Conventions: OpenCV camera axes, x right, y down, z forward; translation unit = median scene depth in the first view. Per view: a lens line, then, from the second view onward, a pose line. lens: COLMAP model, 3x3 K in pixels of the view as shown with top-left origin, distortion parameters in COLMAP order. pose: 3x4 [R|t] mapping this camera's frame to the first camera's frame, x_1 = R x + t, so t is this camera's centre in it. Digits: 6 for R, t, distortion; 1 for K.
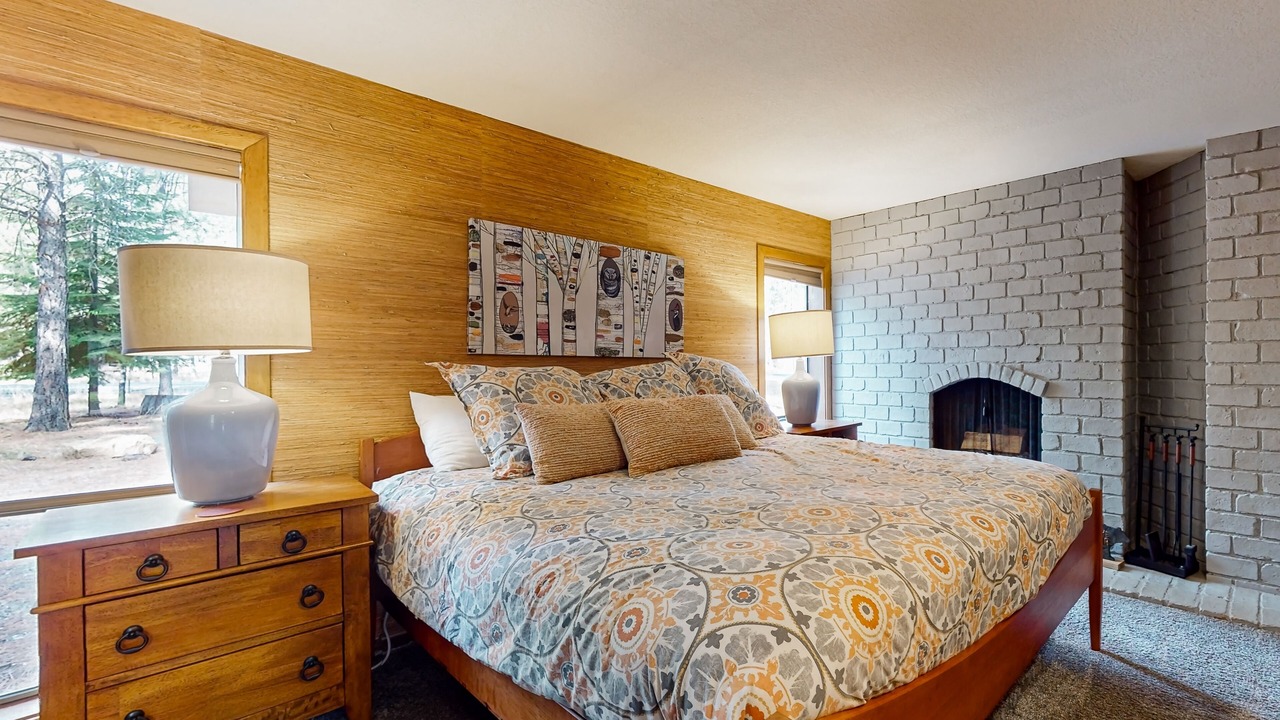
lens RADIAL K [[580.3, 0, 646.6], [0, 580.3, 360.8], [0, 0, 1]] dist [0.001666, 0.000245]
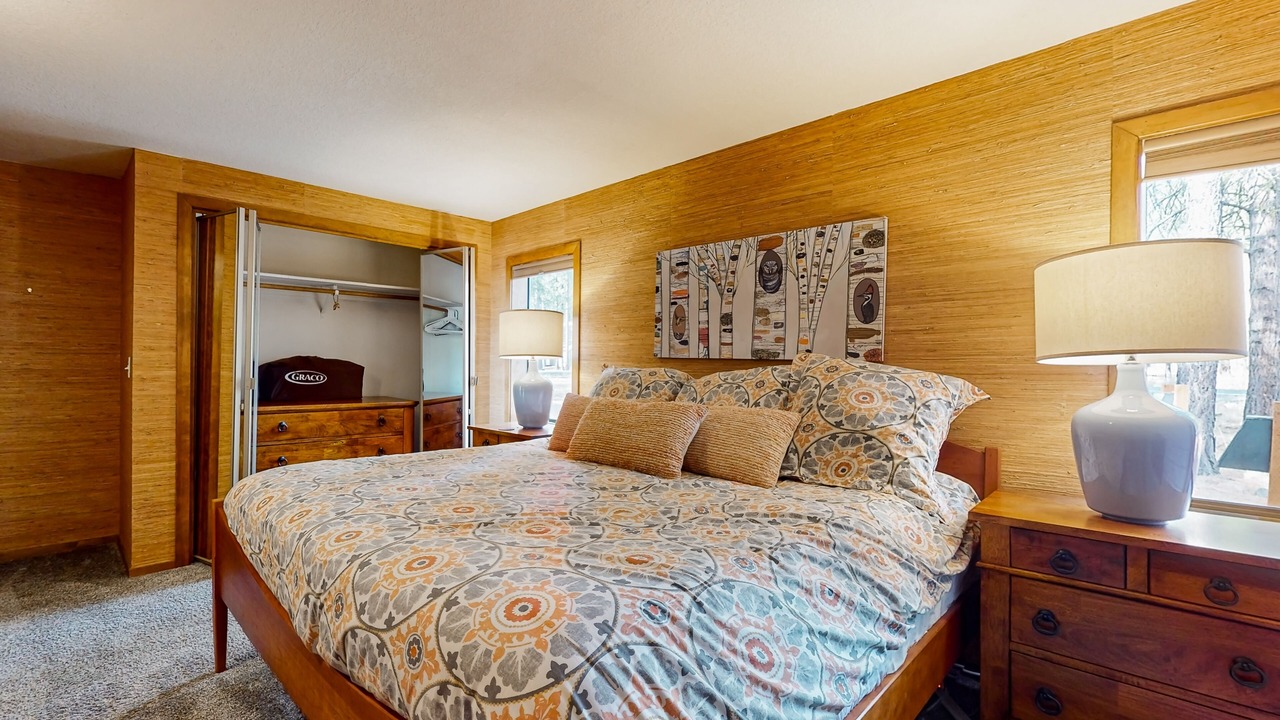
lens RADIAL K [[580.3, 0, 646.3], [0, 580.3, 361.4], [0, 0, 1]] dist [0.001666, 0.000245]
pose [[0.061490, -0.003458, -0.998102, 0.864046], [-0.011270, 0.999928, -0.004158, 0.001764], [0.998044, 0.011504, 0.061447, 0.792536]]
